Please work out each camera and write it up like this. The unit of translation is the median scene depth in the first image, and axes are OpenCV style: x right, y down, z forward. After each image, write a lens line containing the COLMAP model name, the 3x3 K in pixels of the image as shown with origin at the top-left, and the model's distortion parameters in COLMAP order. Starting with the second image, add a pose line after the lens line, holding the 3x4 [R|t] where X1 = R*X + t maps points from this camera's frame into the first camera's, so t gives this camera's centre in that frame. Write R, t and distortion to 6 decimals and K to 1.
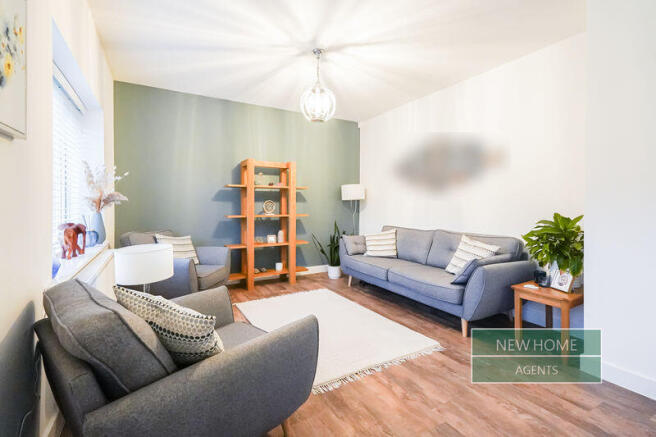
lens RADIAL K [[301.1, 0, 320.8], [0, 301.1, 204.7], [0, 0, 1]] dist [0.018407, -0.001115]
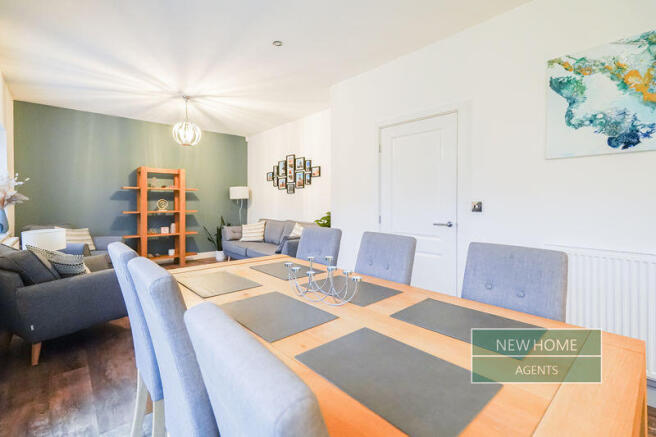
lens RADIAL K [[301.1, 0, 323.2], [0, 301.1, 201.9], [0, 0, 1]] dist [0.018407, -0.001115]
pose [[0.977424, -0.000887, 0.211287, 0.242067], [0.000970, 0.999999, -0.000288, -0.003605], [-0.211286, 0.000486, 0.977424, -0.415058]]
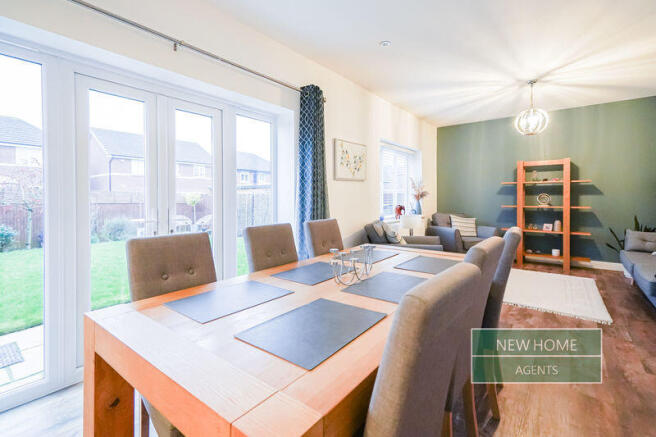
lens RADIAL K [[301.1, 0, 327.3], [0, 301.1, 201.0], [0, 0, 1]] dist [0.018407, -0.001115]
pose [[0.385373, 0.008906, -0.922718, 0.662689], [0.000425, 0.999952, 0.009829, 0.001602], [0.922761, -0.004180, 0.385351, -0.258210]]
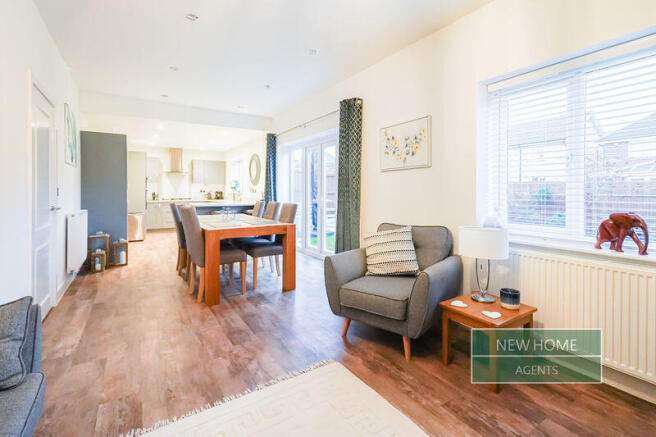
lens RADIAL K [[301.1, 0, 322.1], [0, 301.1, 191.3], [0, 0, 1]] dist [0.018407, -0.001115]
pose [[-0.998831, -0.002483, -0.048283, 0.032420], [-0.002710, 0.999986, 0.004636, 0.000455], [0.048271, 0.004761, -0.998823, 1.008500]]
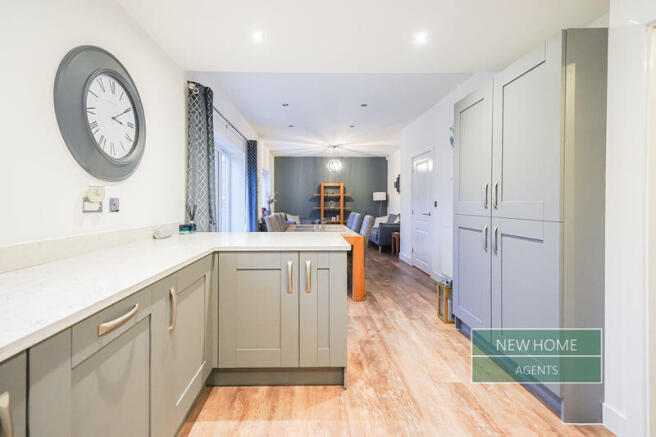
lens RADIAL K [[301.1, 0, 311.2], [0, 301.1, 208.2], [0, 0, 1]] dist [0.018407, -0.001115]
pose [[0.874116, 0.007800, -0.485654, 0.851940], [-0.001723, 0.999915, 0.012958, 0.010011], [0.485714, -0.010490, 0.874055, -1.112293]]
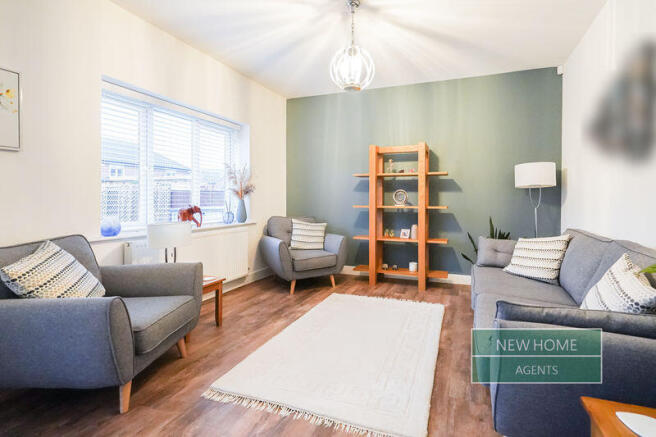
lens RADIAL K [[301.1, 0, 359.6], [0, 301.1, 202.6], [0, 0, 1]] dist [0.018407, -0.001115]
pose [[0.660527, 0.007706, -0.750763, 0.466107], [-0.003137, 0.999967, 0.007503, 0.018896], [0.750796, -0.002601, 0.660530, 0.358735]]
